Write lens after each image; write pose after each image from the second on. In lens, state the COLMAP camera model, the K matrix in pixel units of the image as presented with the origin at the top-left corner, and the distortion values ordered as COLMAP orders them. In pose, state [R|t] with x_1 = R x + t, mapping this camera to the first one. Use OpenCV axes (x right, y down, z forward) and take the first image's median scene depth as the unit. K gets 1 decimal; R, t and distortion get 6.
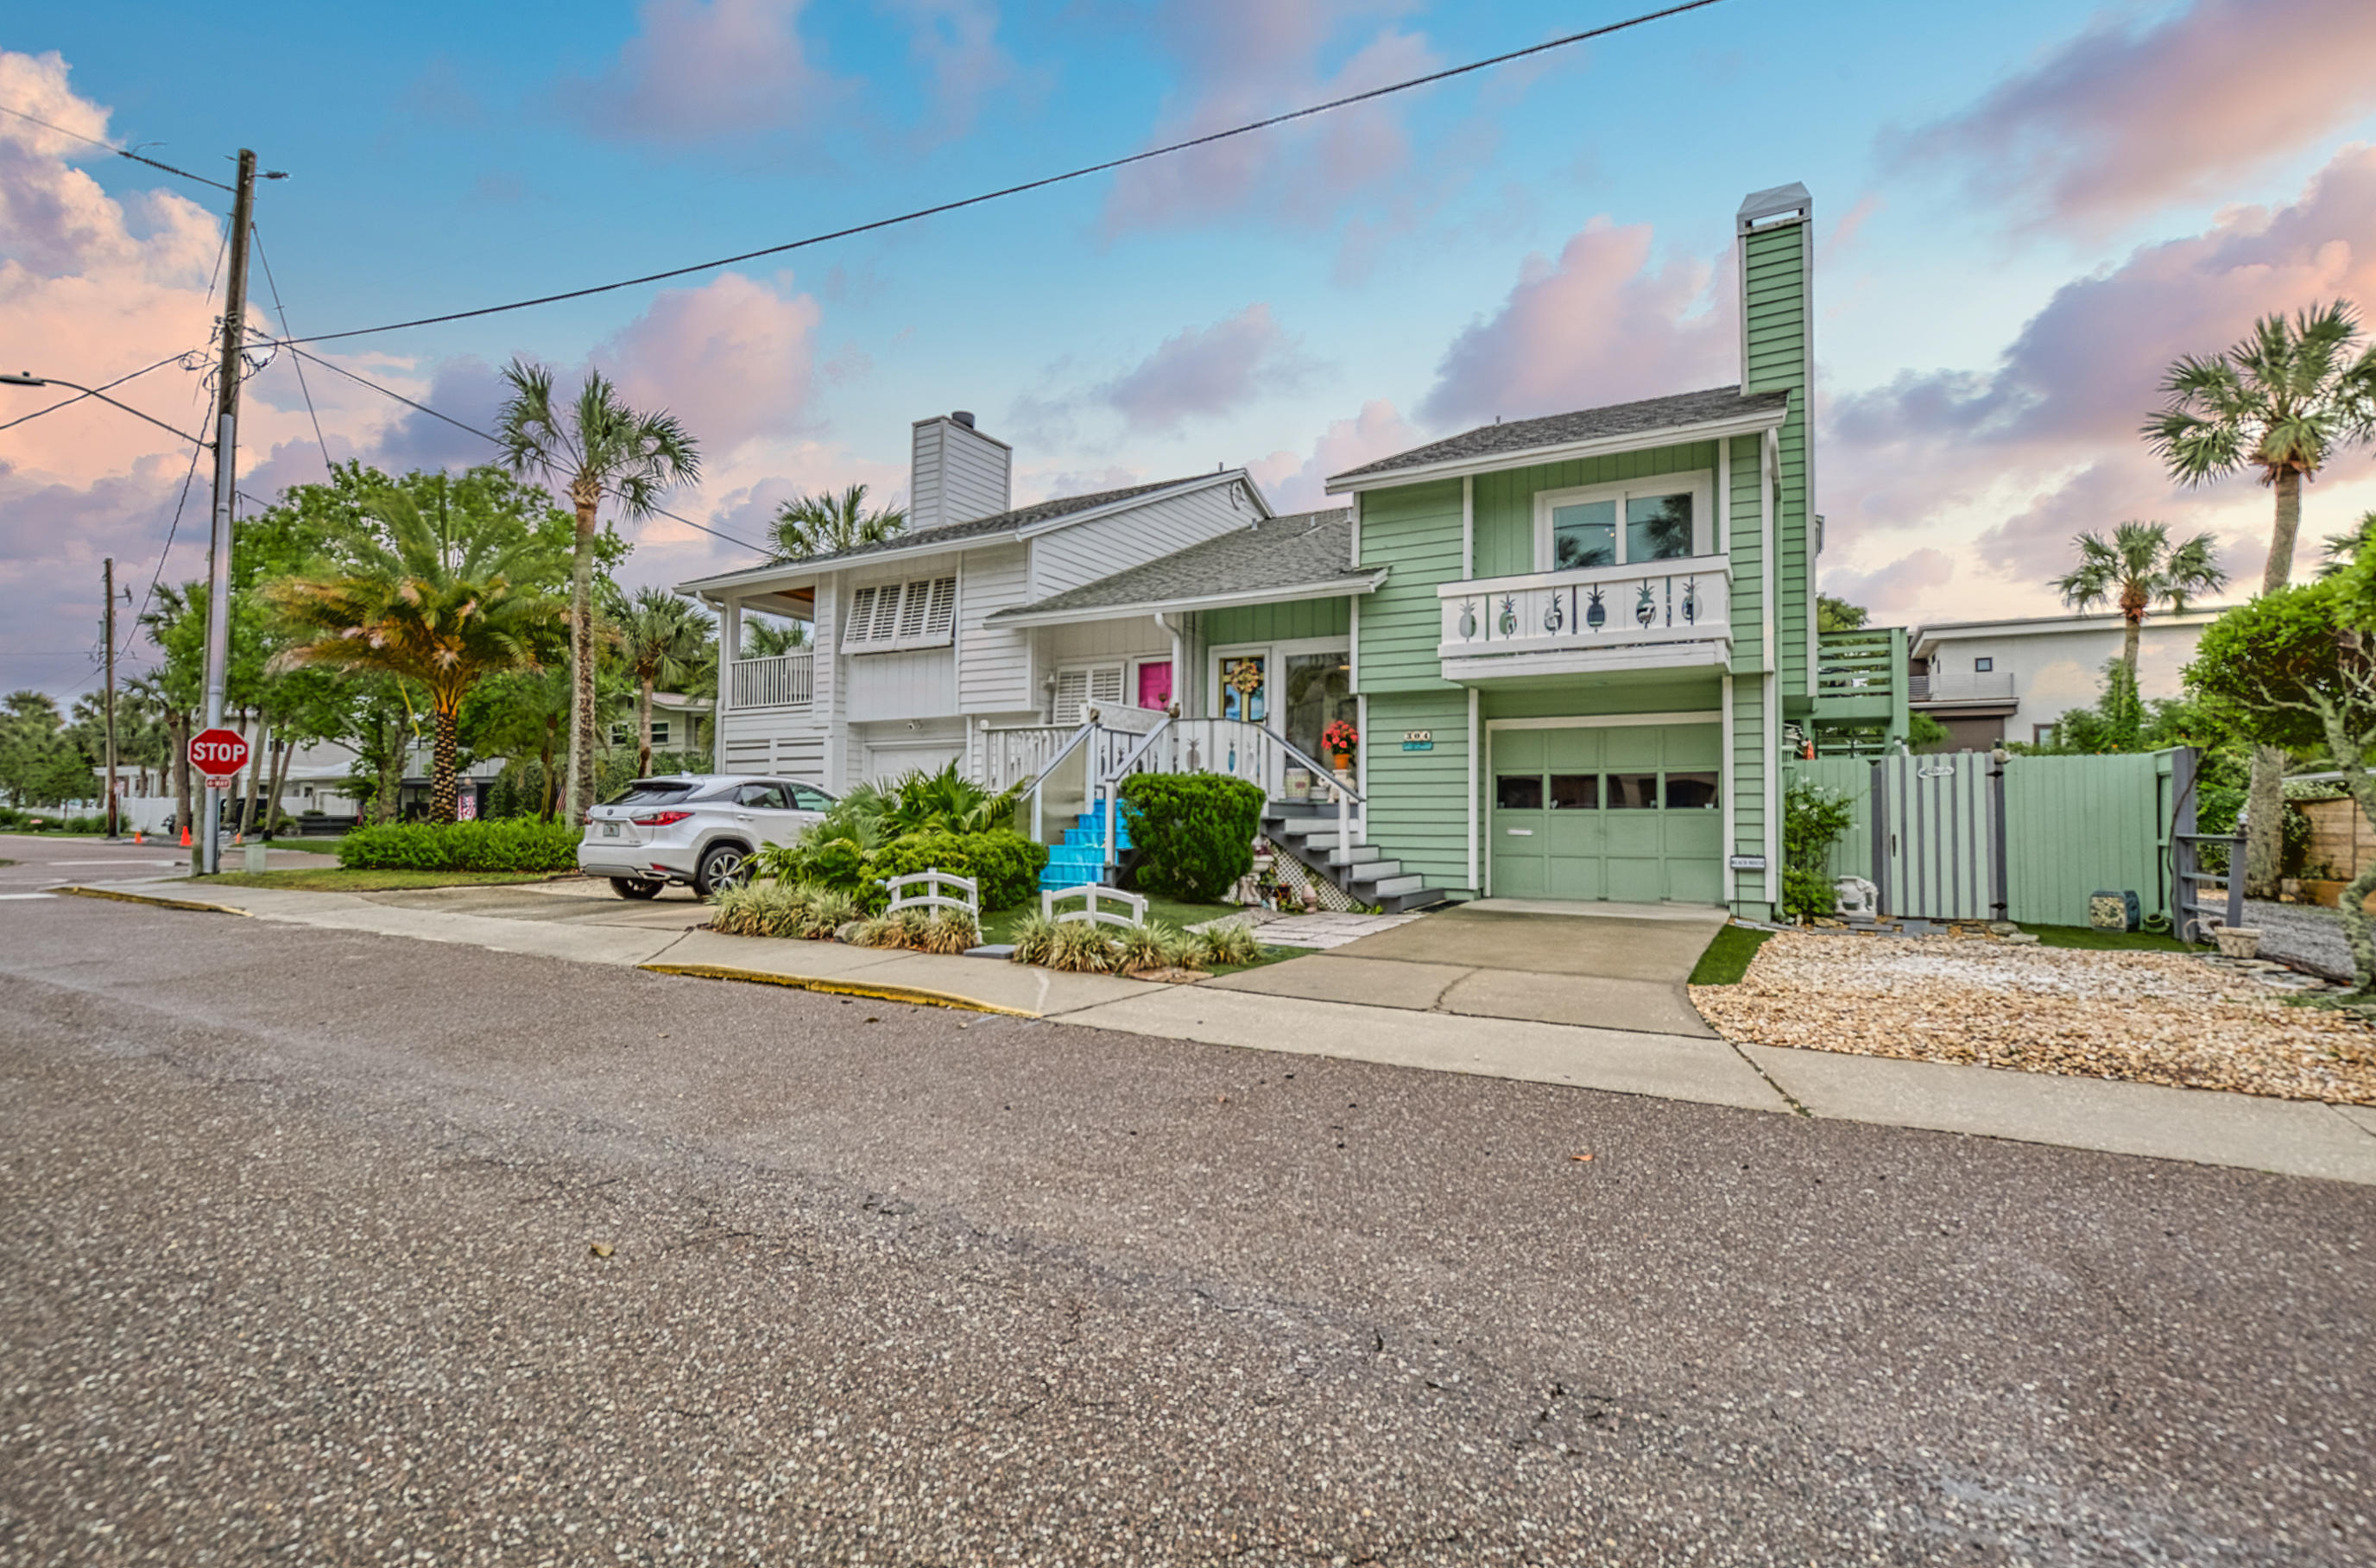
lens RADIAL K [[1063.4, 0, 1187.8], [0, 1063.4, 770.3], [0, 0, 1]] dist [-0.002870, 0.000167]
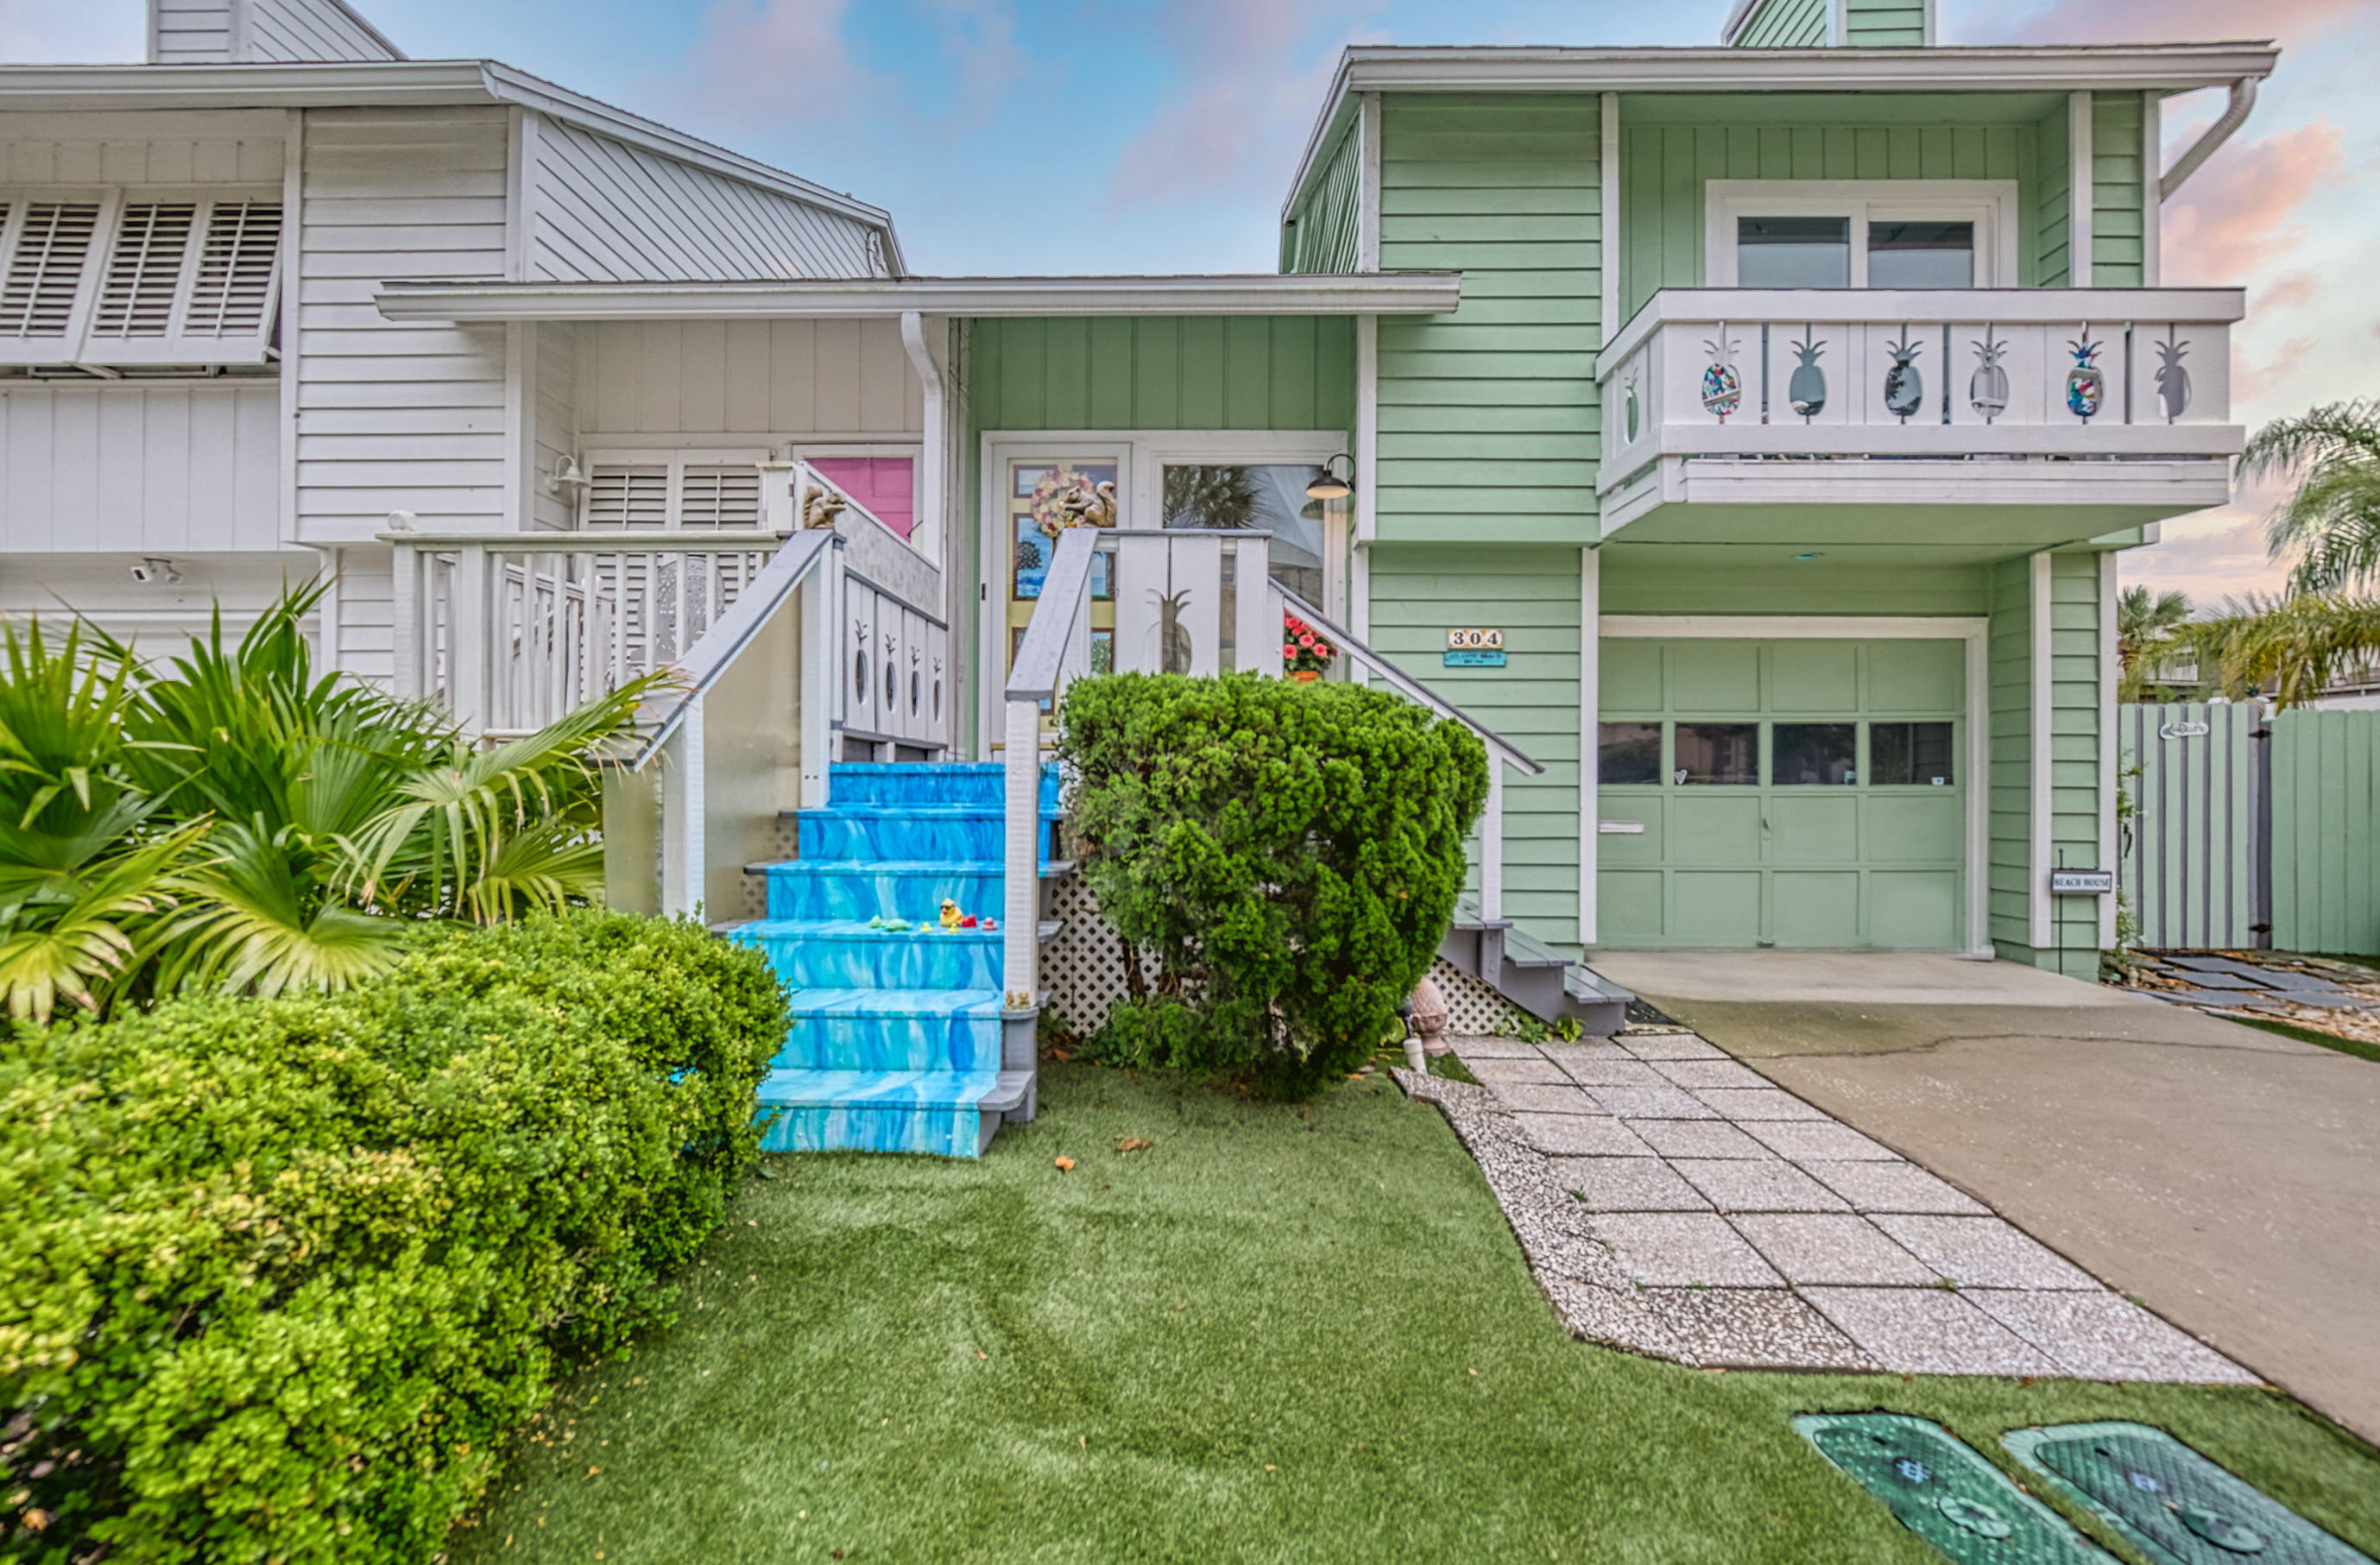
lens RADIAL K [[1065.1, 0, 1189.8], [0, 1065.1, 768.8], [0, 0, 1]] dist [-0.002870, 0.000167]
pose [[0.879408, 0.002943, 0.476059, -0.153351], [-0.021079, 0.999241, 0.032762, 0.016619], [-0.475601, -0.038846, 0.878803, 0.684327]]
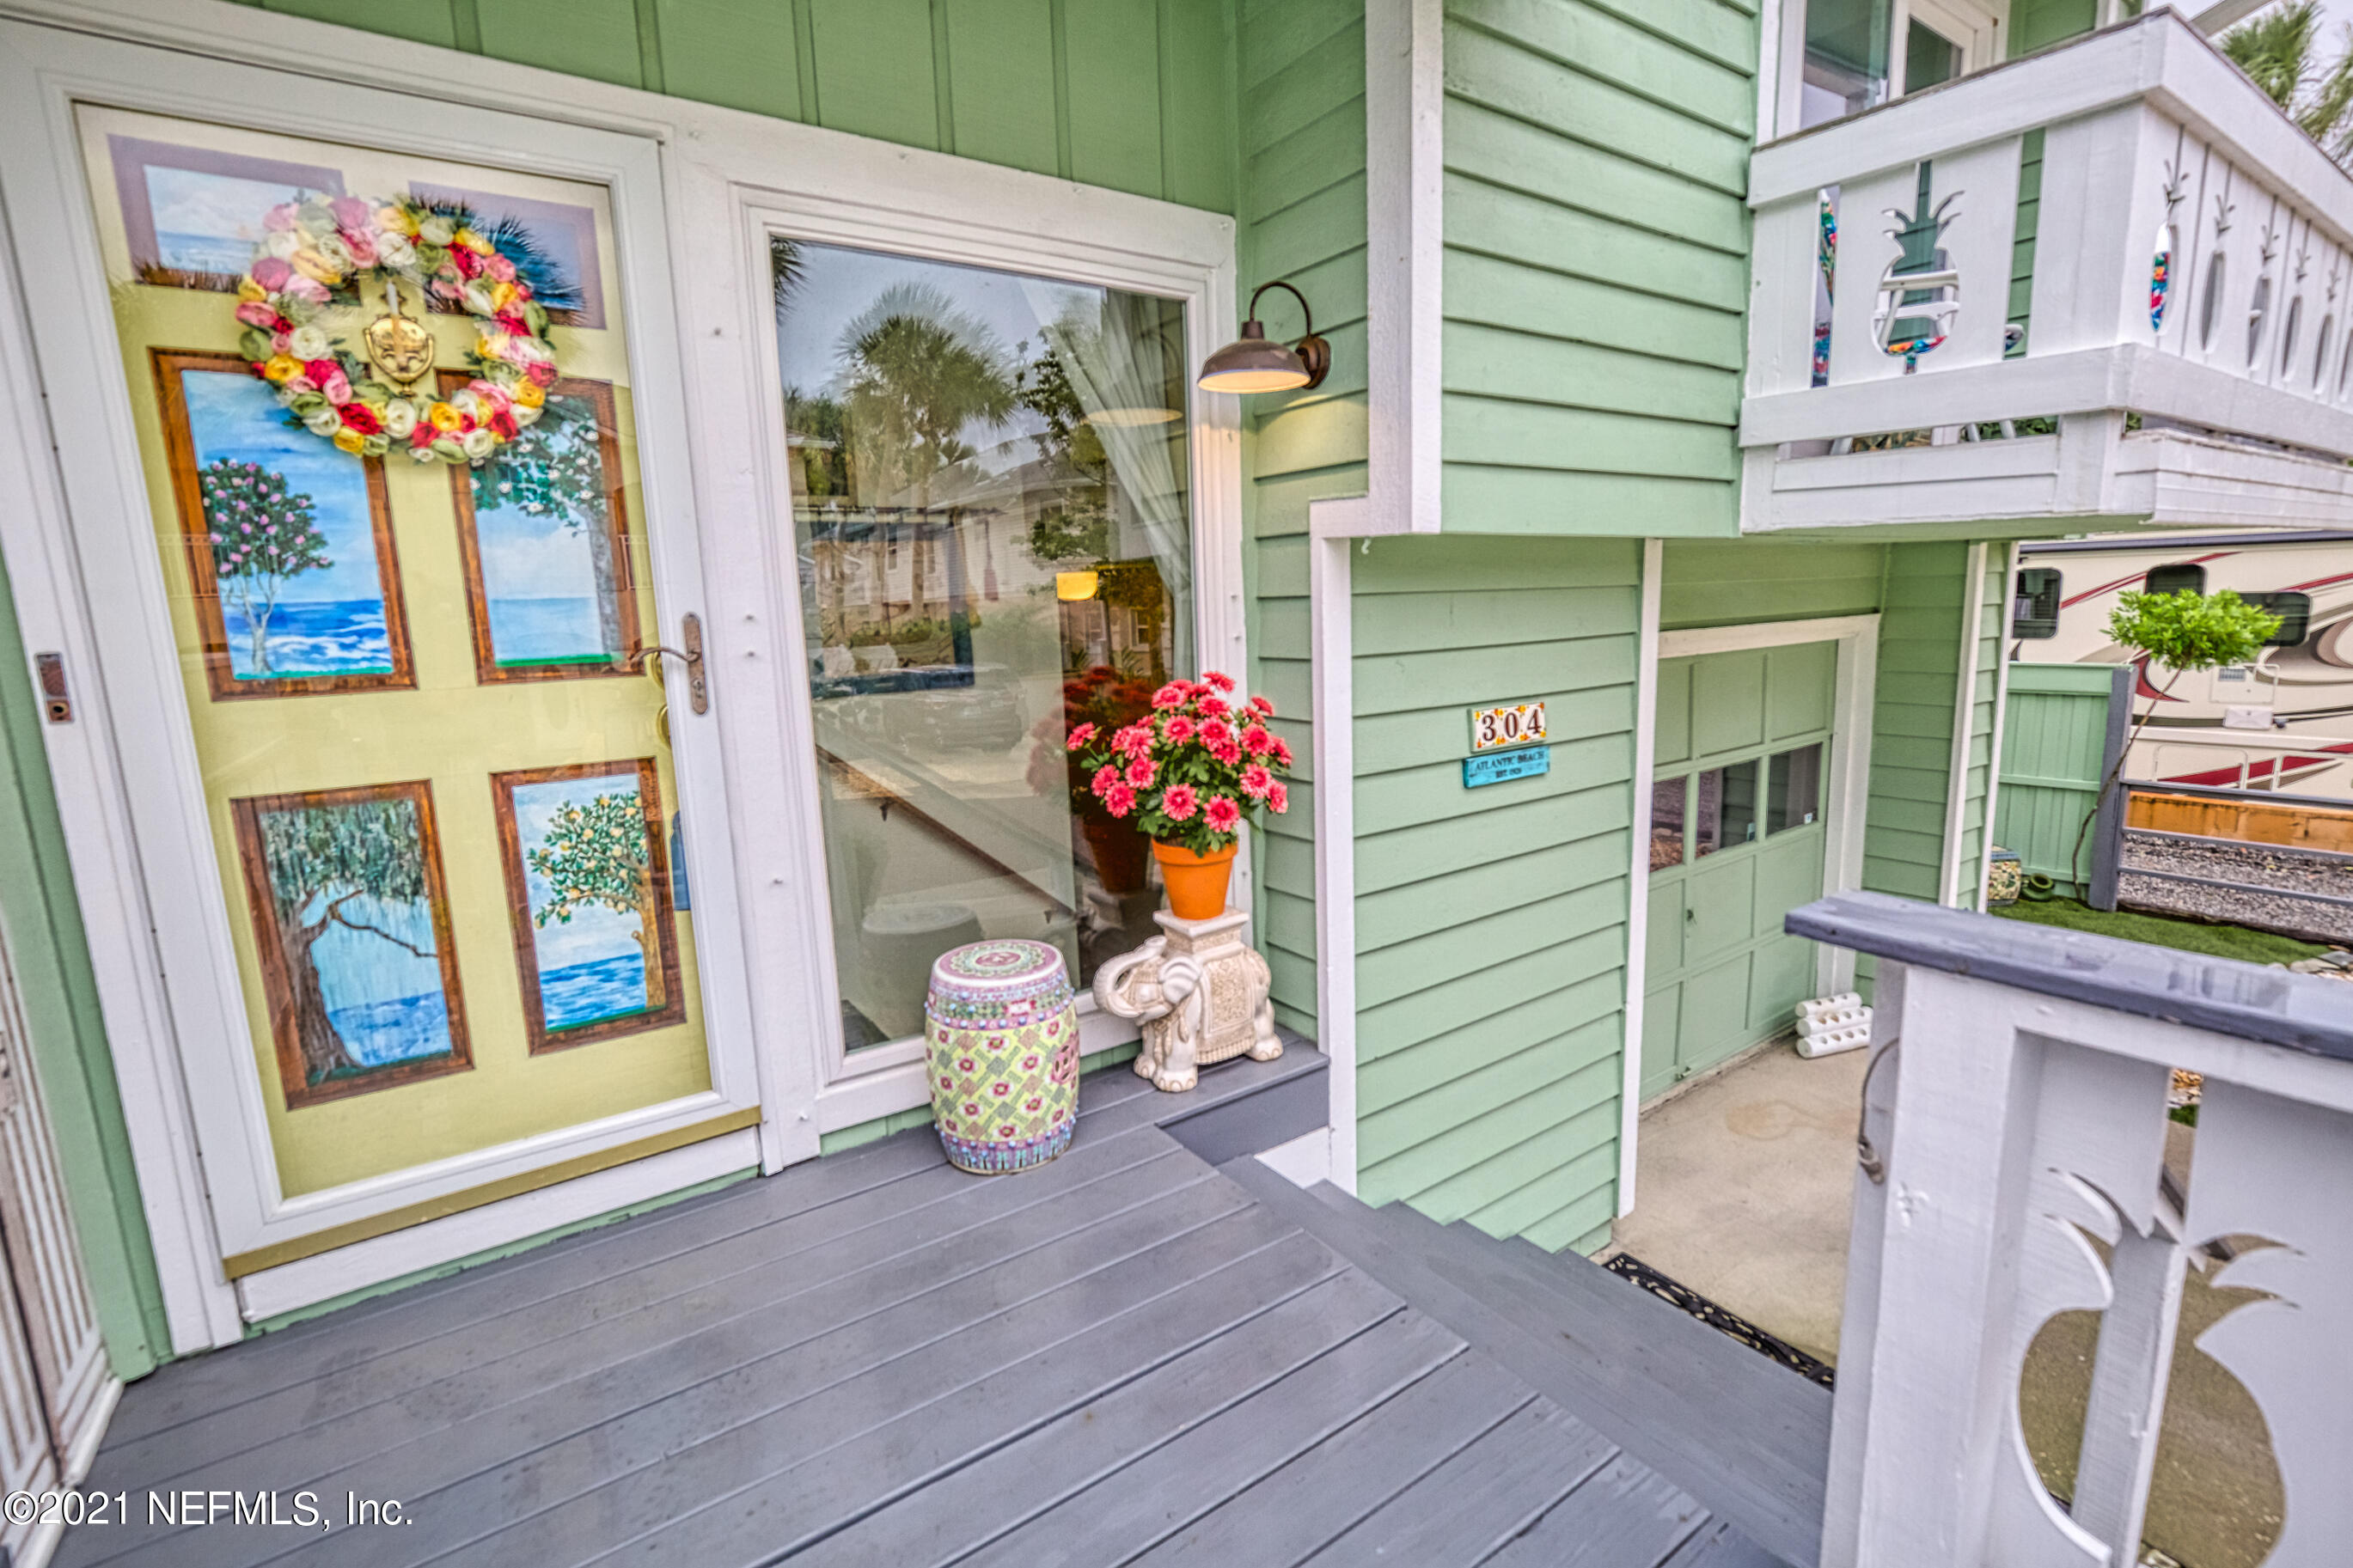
lens RADIAL K [[1057.9, 0, 1187.0], [0, 1057.9, 775.9], [0, 0, 1]] dist [0.000405, 0.000048]
pose [[0.432222, -0.168176, 0.885946, -0.036173], [0.000335, 0.982486, 0.186338, -0.072747], [-0.901767, -0.080243, 0.424708, 1.059194]]
